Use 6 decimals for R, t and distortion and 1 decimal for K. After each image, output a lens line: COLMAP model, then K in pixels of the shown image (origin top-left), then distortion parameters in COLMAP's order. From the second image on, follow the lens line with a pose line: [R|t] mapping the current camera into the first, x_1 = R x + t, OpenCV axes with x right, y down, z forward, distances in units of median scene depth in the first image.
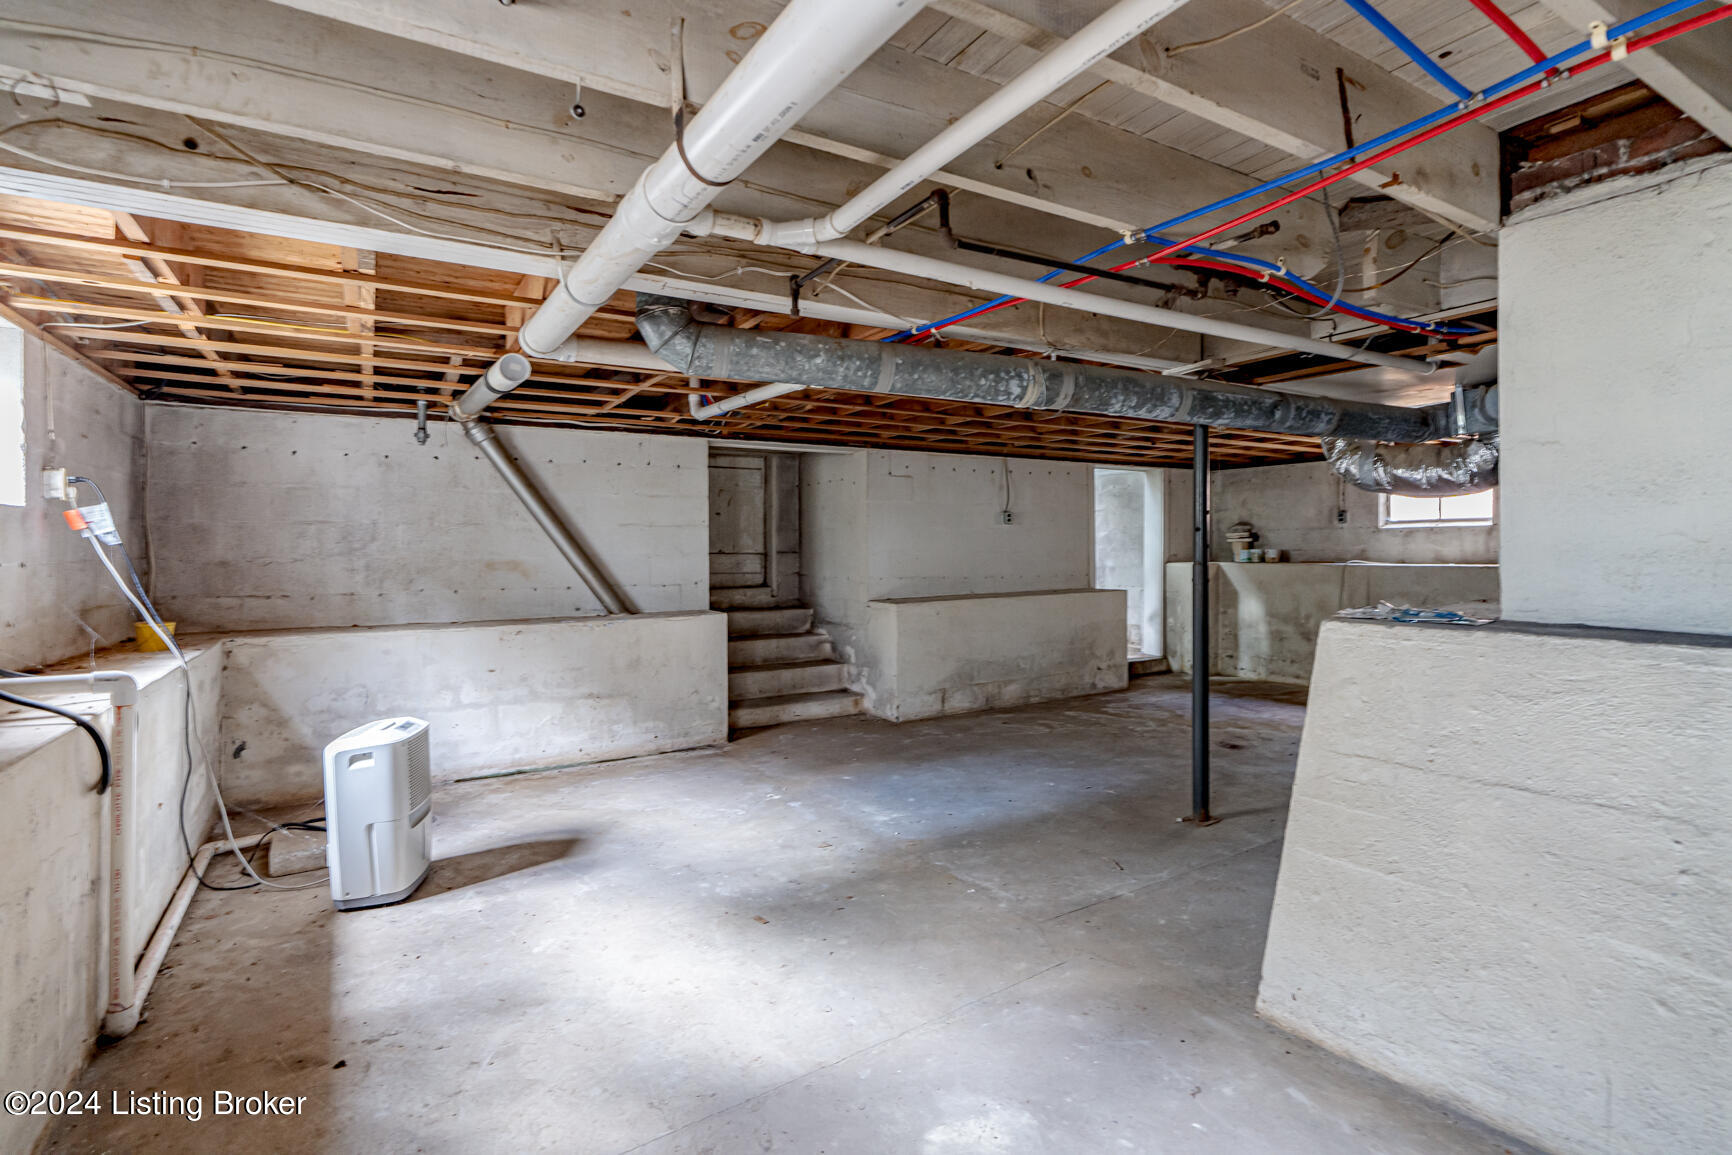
lens RADIAL K [[801.0, 0, 873.5], [0, 801.0, 556.6], [0, 0, 1]] dist [-0.012528, 0.000389]
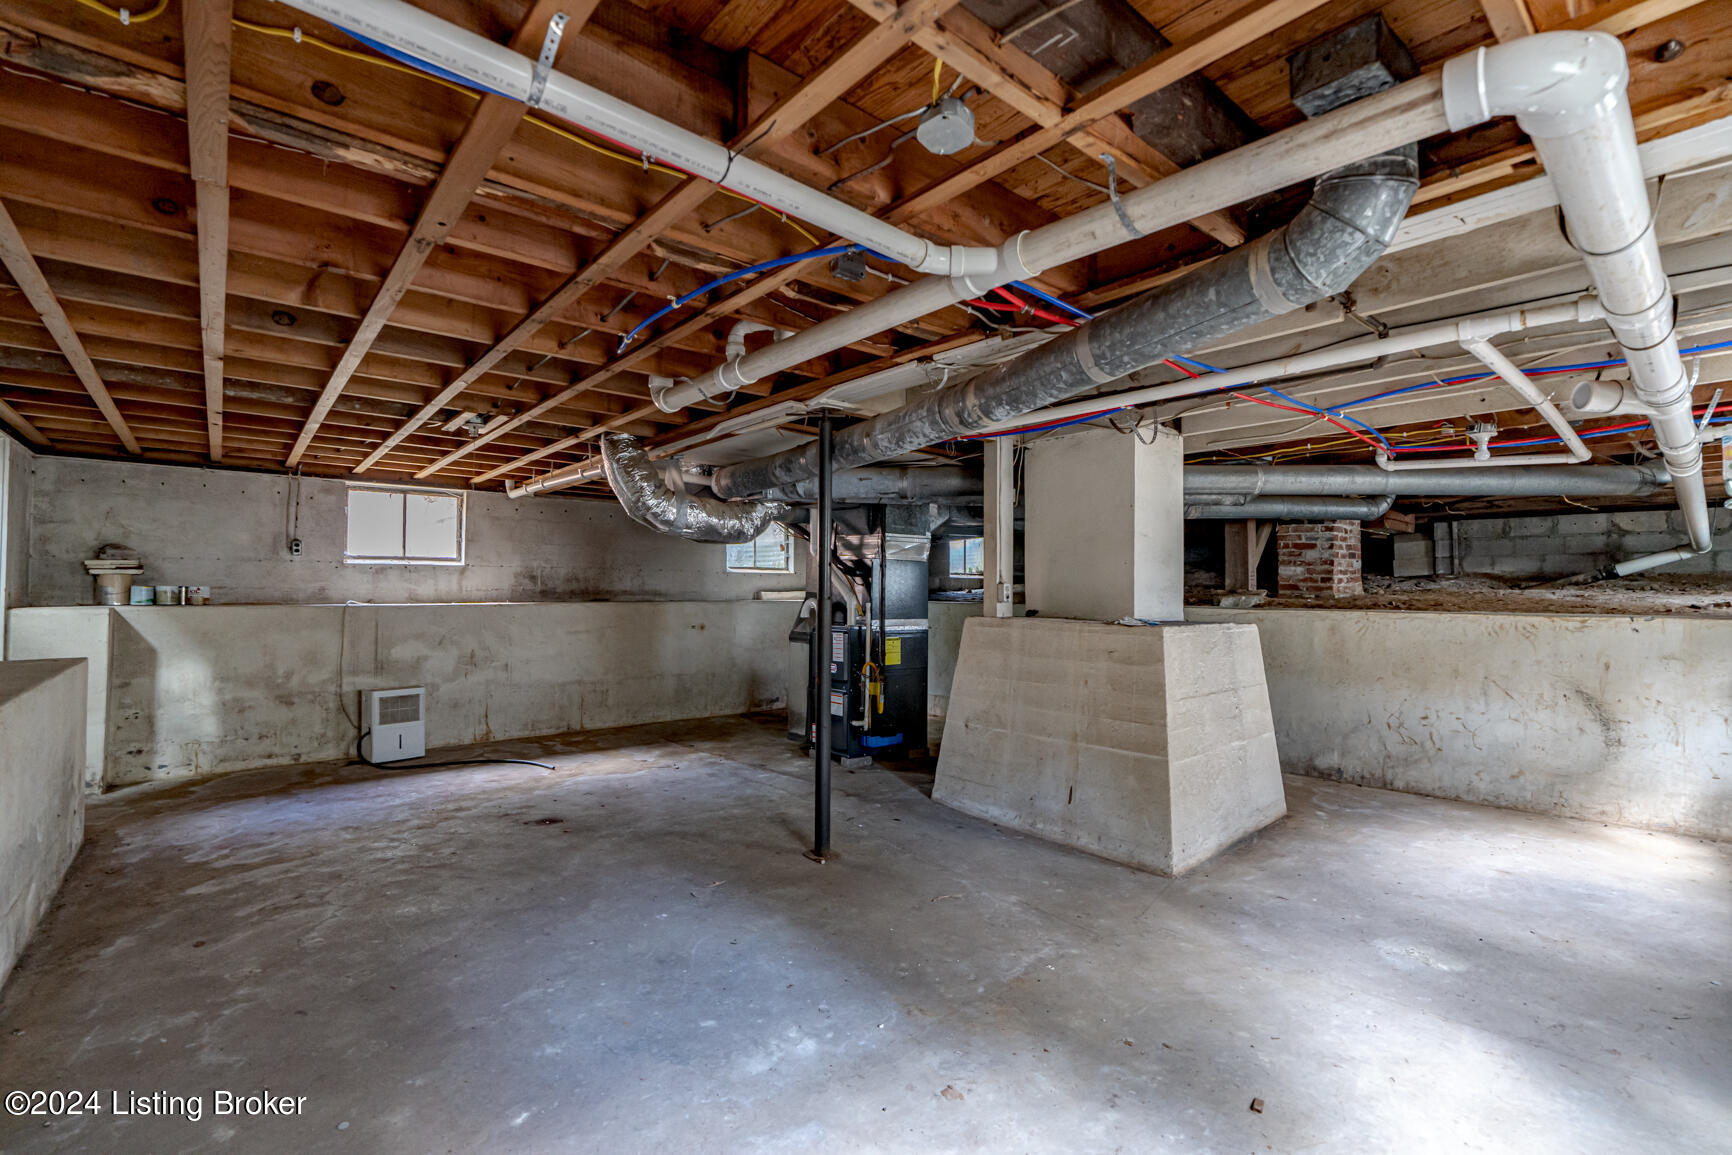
lens RADIAL K [[801.0, 0, 873.5], [0, 801.0, 556.6], [0, 0, 1]] dist [-0.012528, 0.000389]
pose [[-0.164981, 0.049762, 0.985041, -0.584223], [0.007205, 0.998761, -0.049248, 0.007571], [-0.986270, -0.001028, -0.165135, 1.069019]]
